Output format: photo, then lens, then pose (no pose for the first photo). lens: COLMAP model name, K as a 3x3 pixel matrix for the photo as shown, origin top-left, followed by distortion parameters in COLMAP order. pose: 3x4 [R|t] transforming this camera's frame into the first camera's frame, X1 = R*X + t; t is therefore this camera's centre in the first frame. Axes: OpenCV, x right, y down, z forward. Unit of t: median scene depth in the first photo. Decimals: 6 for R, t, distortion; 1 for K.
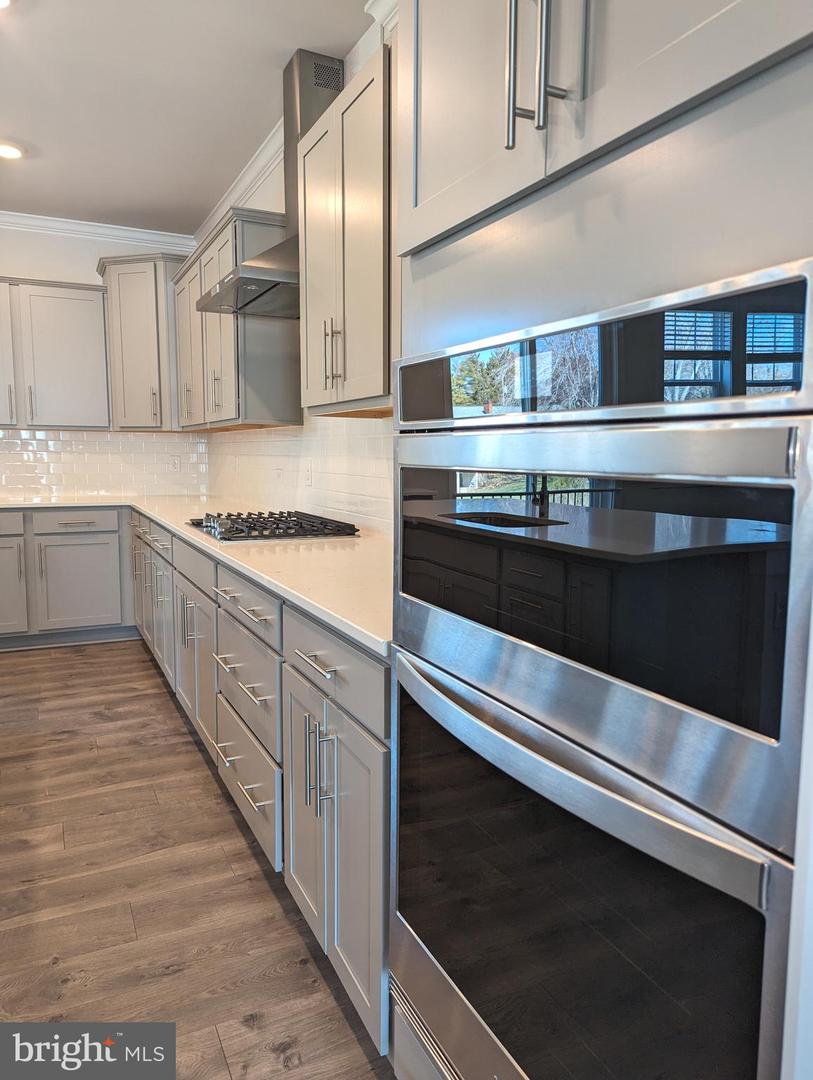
lens RADIAL K [[748.8, 0, 414.2], [0, 748.8, 537.1], [0, 0, 1]] dist [0.027959, -0.030963]
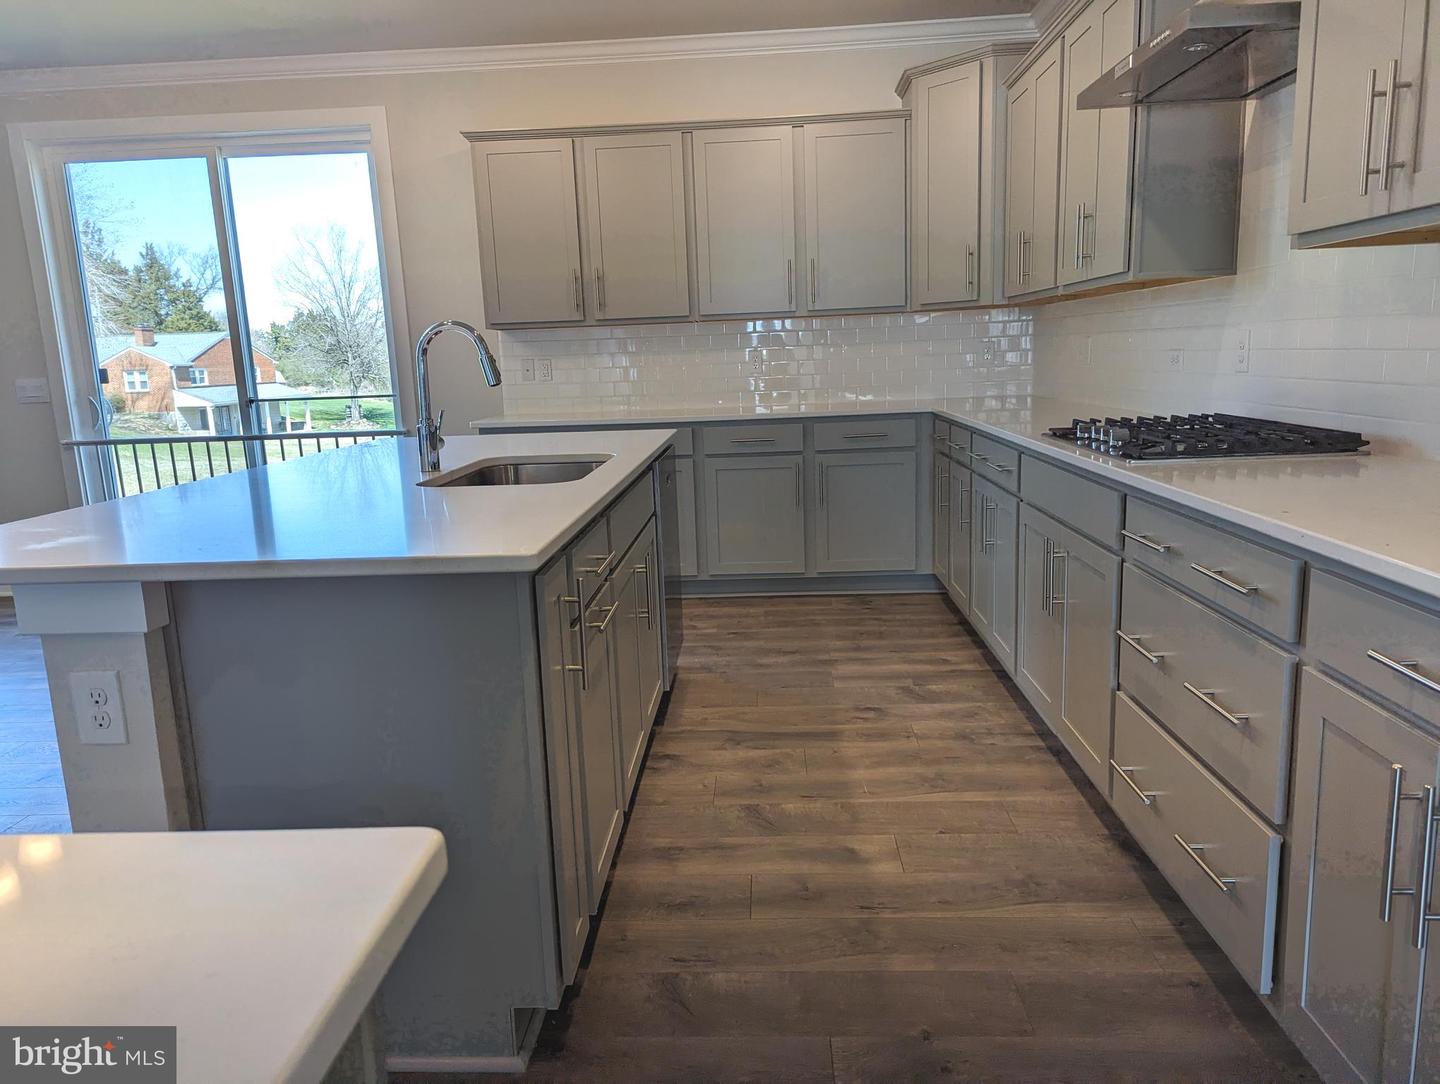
lens RADIAL K [[998.4, 0, 707.9], [0, 998.4, 539.4], [0, 0, 1]] dist [0.027959, -0.030963]
pose [[0.867167, 0.046207, -0.495870, -0.117812], [-0.005698, 0.996542, 0.082897, 0.003469], [0.497986, -0.069060, 0.864431, 0.052344]]
